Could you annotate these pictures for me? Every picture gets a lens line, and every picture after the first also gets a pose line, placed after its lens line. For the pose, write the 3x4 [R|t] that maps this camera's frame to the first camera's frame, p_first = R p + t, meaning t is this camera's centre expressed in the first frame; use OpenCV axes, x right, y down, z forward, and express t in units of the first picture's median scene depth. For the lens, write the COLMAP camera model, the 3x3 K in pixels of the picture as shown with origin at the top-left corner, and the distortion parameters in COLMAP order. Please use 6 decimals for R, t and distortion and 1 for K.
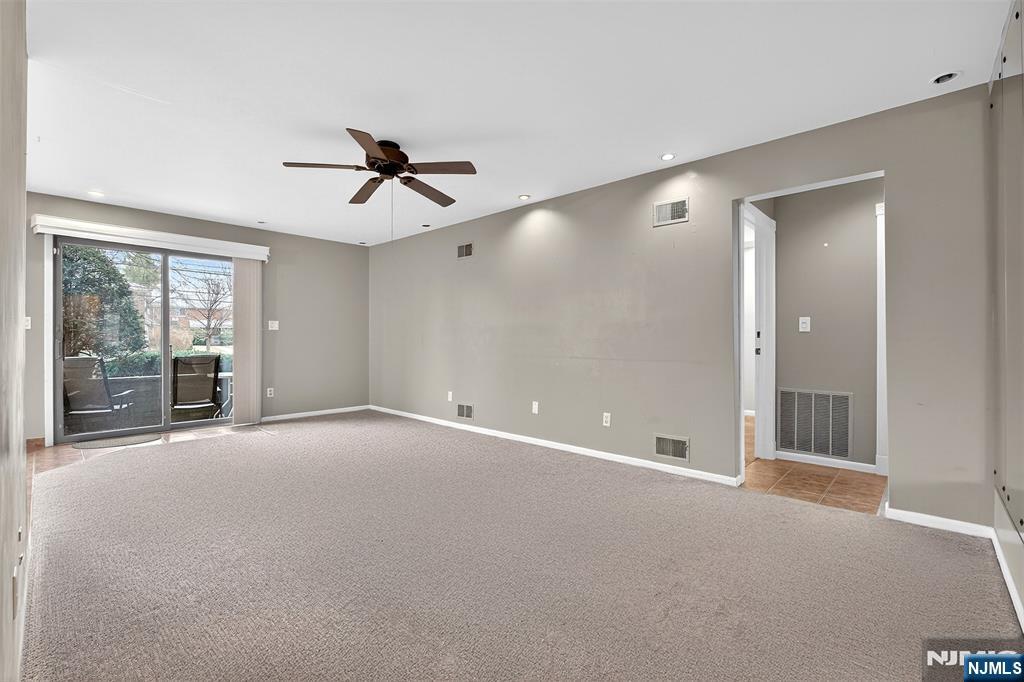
lens RADIAL K [[455.0, 0, 509.8], [0, 455.0, 344.0], [0, 0, 1]] dist [-0.000368, 0.000314]
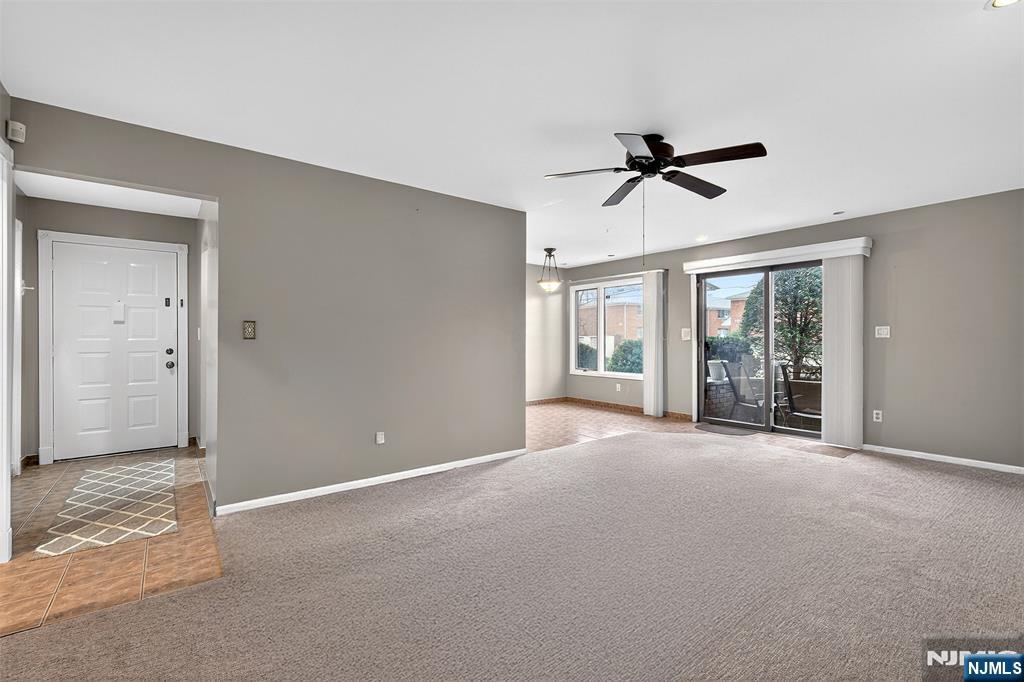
lens RADIAL K [[455.0, 0, 509.8], [0, 455.0, 344.0], [0, 0, 1]] dist [-0.000368, 0.000314]
pose [[-0.183397, 0.004977, -0.983026, 0.470586], [-0.013179, 0.999885, 0.007521, -0.021824], [0.982951, 0.014335, -0.183311, 0.632381]]
